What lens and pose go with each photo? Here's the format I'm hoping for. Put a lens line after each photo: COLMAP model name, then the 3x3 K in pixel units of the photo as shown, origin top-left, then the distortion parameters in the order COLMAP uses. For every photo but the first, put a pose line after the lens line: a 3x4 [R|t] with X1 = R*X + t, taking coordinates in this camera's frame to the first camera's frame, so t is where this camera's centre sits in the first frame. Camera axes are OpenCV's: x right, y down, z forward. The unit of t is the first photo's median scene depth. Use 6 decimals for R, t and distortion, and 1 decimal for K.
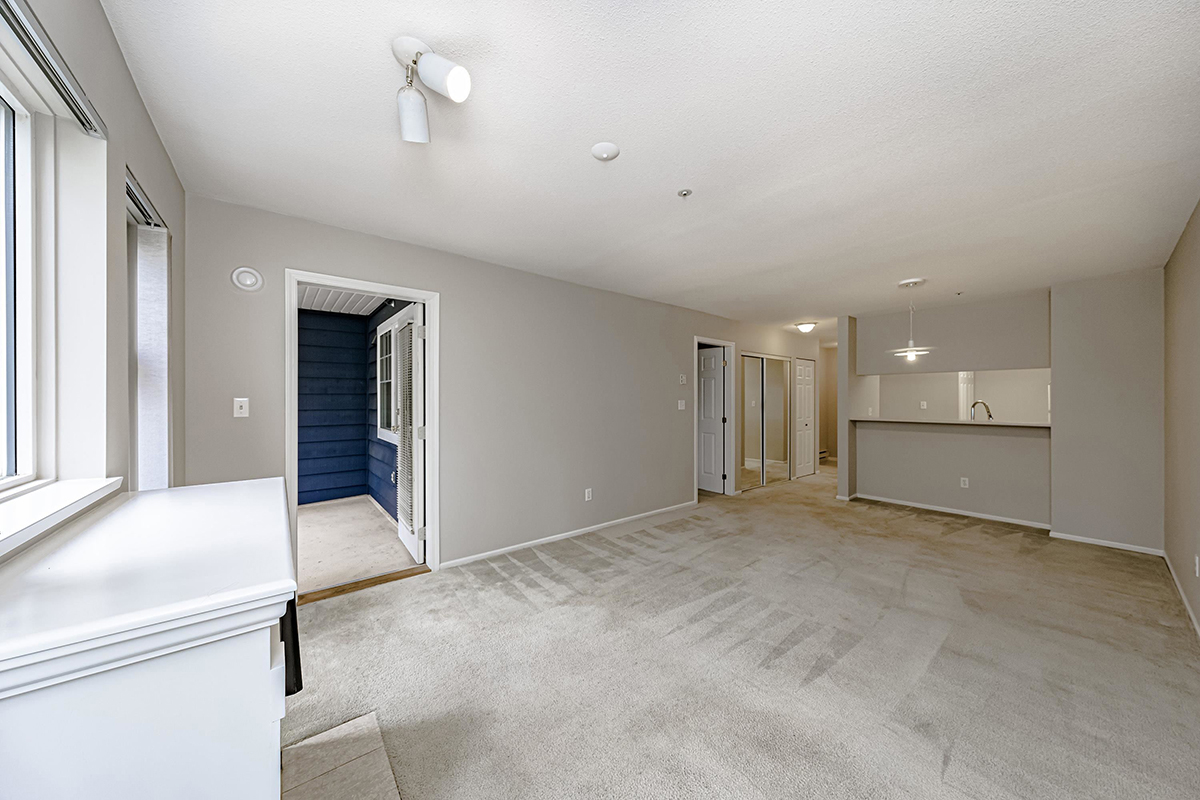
lens RADIAL K [[406.9, 0, 605.3], [0, 406.9, 397.3], [0, 0, 1]] dist [0.001150, 0.000085]
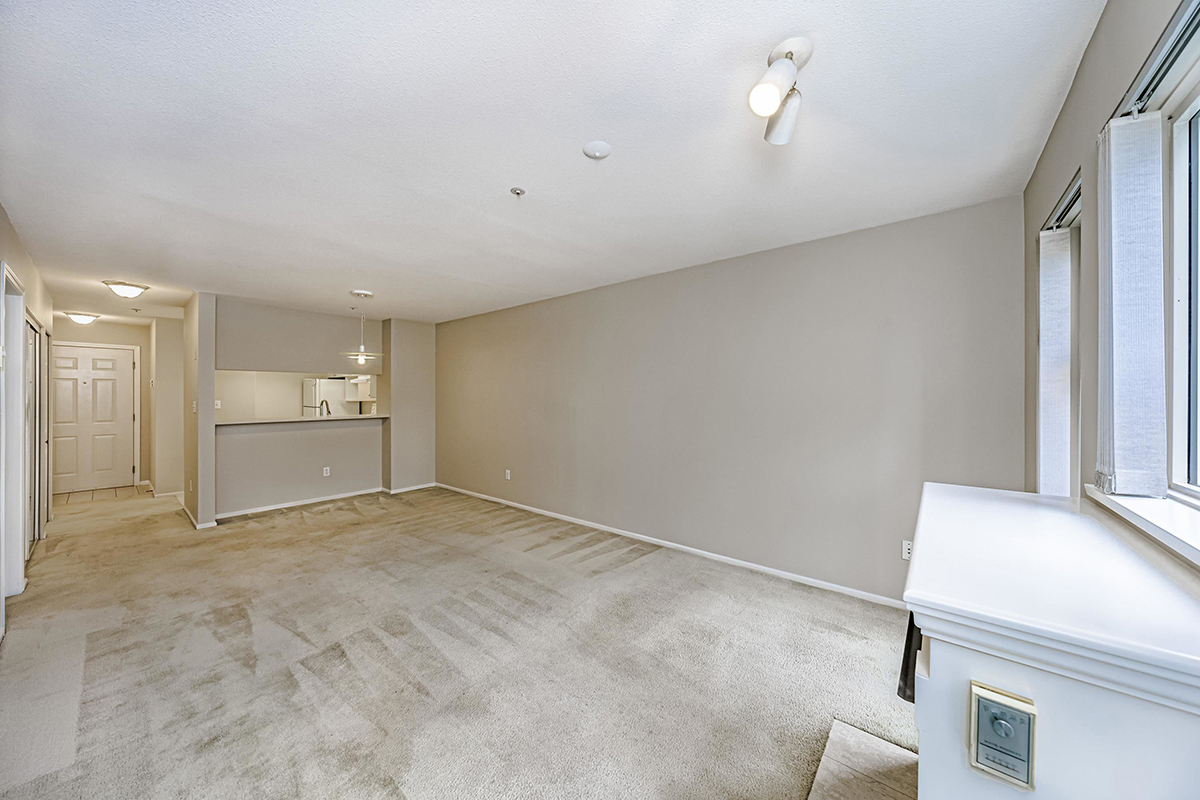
lens RADIAL K [[406.9, 0, 605.3], [0, 406.9, 397.3], [0, 0, 1]] dist [0.001150, 0.000085]
pose [[-0.200815, -0.002191, 0.979627, -0.531771], [-0.003447, 0.999993, 0.001530, -0.003152], [-0.979623, -0.003069, -0.200821, 0.651410]]
